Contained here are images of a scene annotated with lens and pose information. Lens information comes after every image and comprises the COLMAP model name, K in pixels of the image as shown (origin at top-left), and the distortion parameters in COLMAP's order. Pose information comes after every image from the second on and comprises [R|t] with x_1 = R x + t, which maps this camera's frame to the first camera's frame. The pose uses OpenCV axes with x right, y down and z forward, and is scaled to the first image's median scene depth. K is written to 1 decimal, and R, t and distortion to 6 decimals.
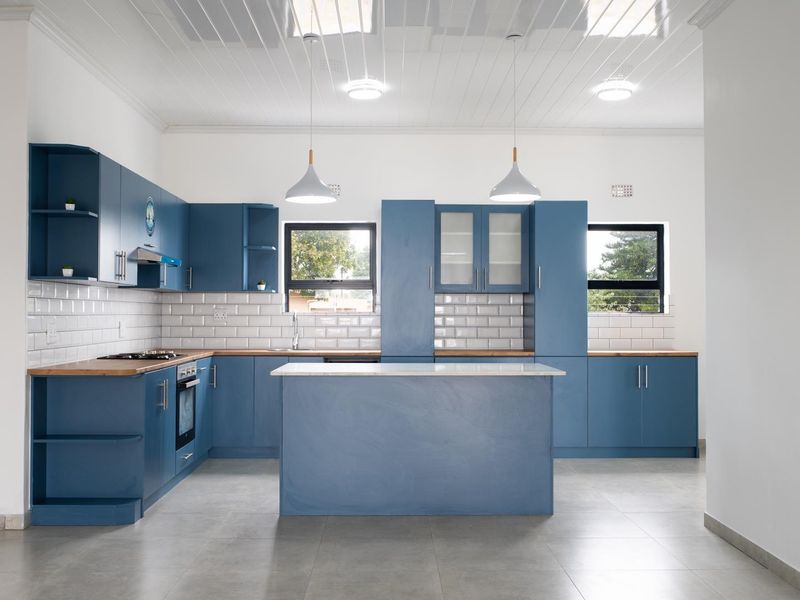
lens RADIAL K [[856.4, 0, 407.1], [0, 856.4, 306.1], [0, 0, 1]] dist [0.006009, 0.000000]
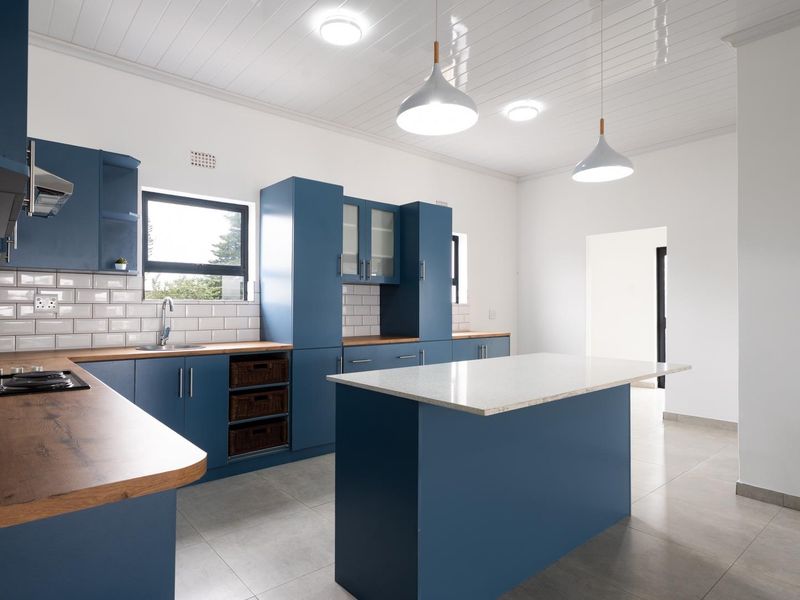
lens RADIAL K [[479.4, 0, 403.3], [0, 479.4, 302.8], [0, 0, 1]] dist [-0.002183, 0.006581]
pose [[0.772315, 0.005653, 0.635215, -0.257394], [-0.009452, 0.999952, 0.002593, 0.006850], [-0.635170, -0.008006, 0.772331, 0.532961]]
